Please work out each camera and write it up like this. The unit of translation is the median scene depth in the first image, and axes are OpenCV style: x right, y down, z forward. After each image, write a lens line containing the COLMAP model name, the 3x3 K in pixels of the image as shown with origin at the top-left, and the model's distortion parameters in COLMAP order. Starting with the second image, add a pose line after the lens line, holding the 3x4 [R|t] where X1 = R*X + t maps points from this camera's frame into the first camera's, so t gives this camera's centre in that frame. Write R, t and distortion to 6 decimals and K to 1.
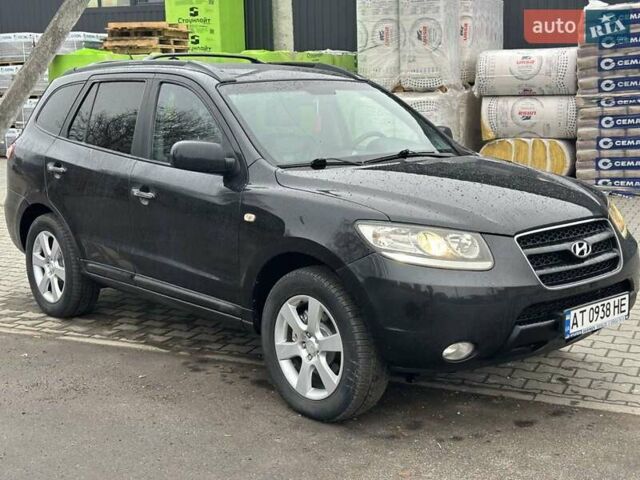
lens RADIAL K [[903.1, 0, 320.0], [0, 903.1, 240.0], [0, 0, 1]] dist [0.157088, -0.099662]
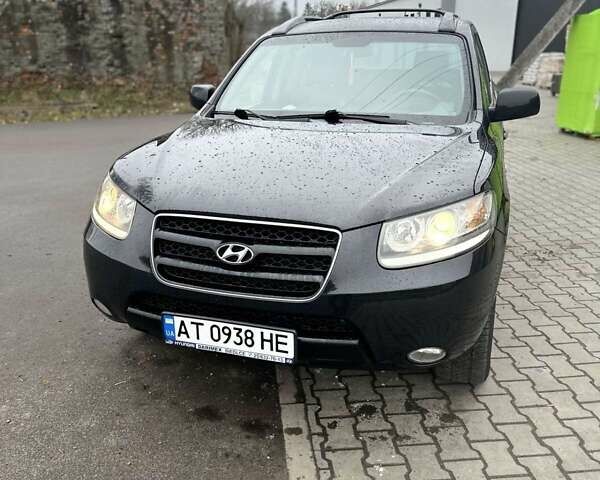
lens RADIAL K [[564.7, 0, 300.0], [0, 564.7, 240.0], [0, 0, 1]] dist [0.148080, -0.220458]
pose [[0.496591, 0.286024, -0.819505, 0.641077], [-0.146838, 0.958221, 0.245460, -0.117809], [0.855474, -0.001559, 0.517843, 0.708892]]
